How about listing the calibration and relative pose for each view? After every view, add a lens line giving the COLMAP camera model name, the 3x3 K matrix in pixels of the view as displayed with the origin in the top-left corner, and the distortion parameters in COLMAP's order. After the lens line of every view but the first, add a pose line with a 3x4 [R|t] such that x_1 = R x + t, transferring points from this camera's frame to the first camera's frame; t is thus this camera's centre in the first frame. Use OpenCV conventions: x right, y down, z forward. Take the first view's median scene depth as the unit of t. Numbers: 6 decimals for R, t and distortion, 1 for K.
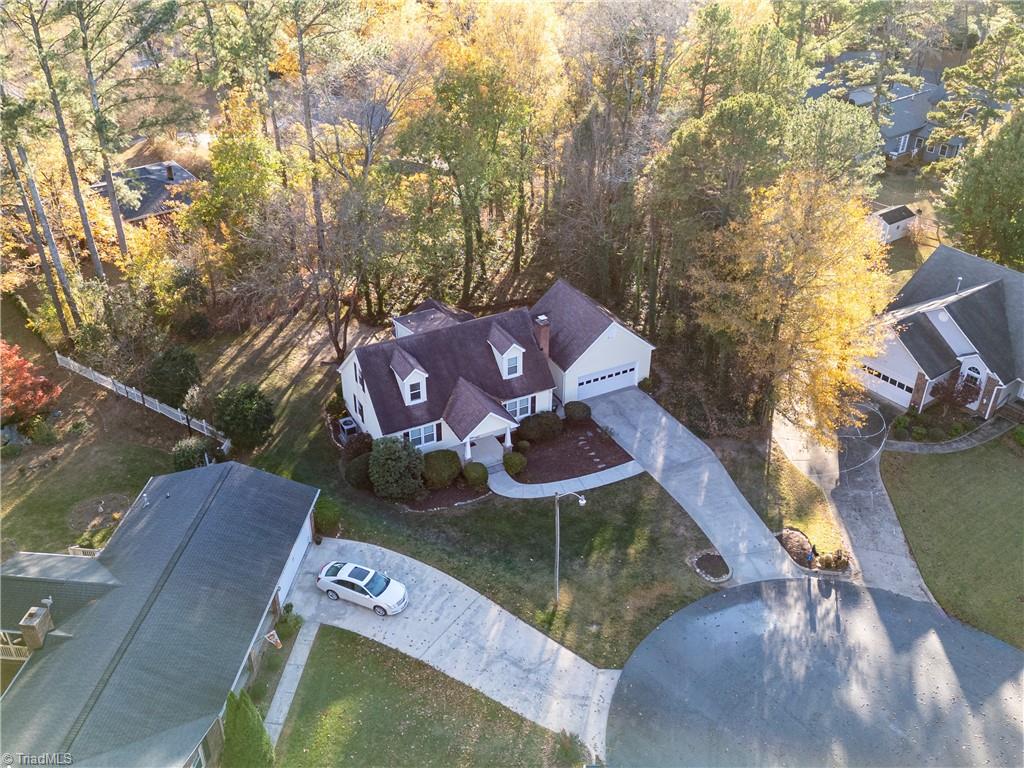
lens RADIAL K [[980.0, 0, 505.8], [0, 980.0, 381.6], [0, 0, 1]] dist [0.190377, -0.360496]
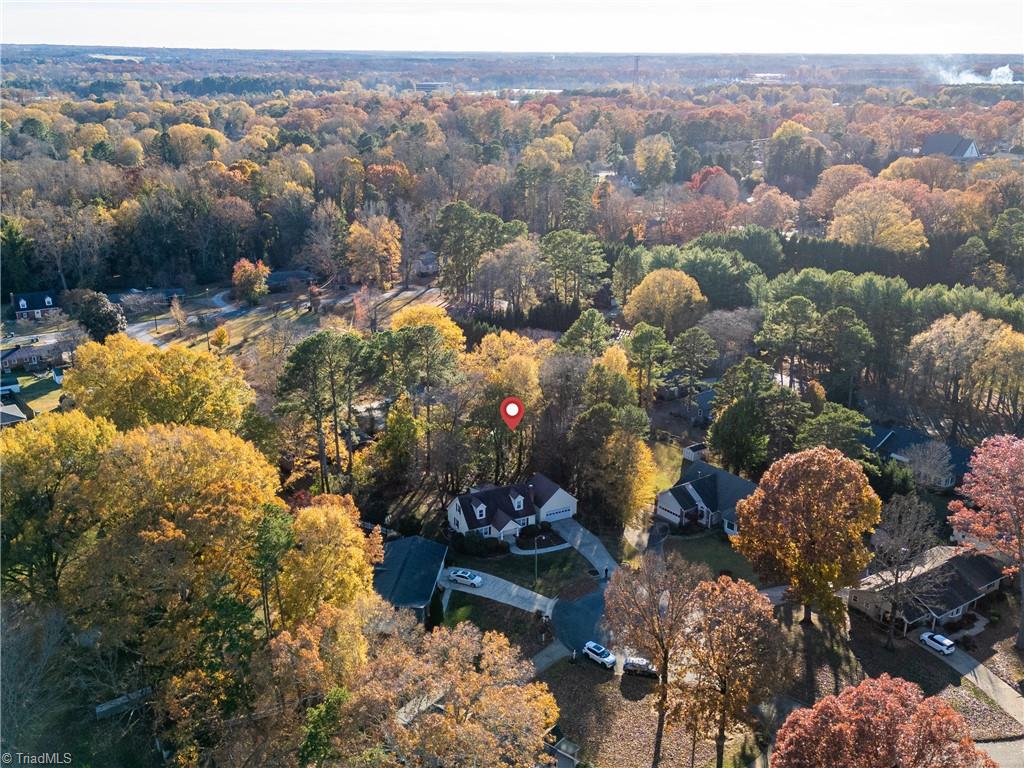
lens RADIAL K [[980.0, 0, 505.8], [0, 980.0, 381.6], [0, 0, 1]] dist [0.190377, -0.360496]
pose [[0.999971, 0.000744, 0.007532, -0.045649], [0.001063, 0.971488, -0.237088, 0.270598], [-0.007493, 0.237089, 0.971459, -1.492061]]
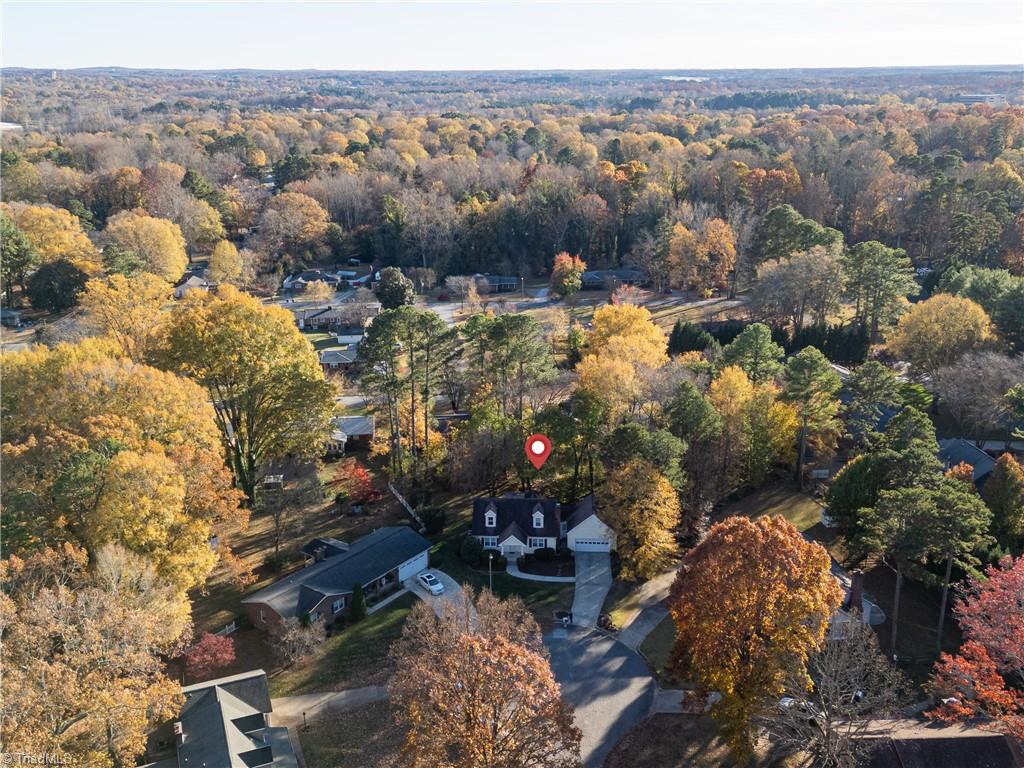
lens RADIAL K [[980.0, 0, 505.8], [0, 980.0, 381.6], [0, 0, 1]] dist [0.190377, -0.360496]
pose [[0.865929, 0.147351, -0.477969, 0.943701], [-0.263919, 0.946365, -0.186386, 0.115858], [0.424869, 0.287542, 0.858374, -1.001558]]
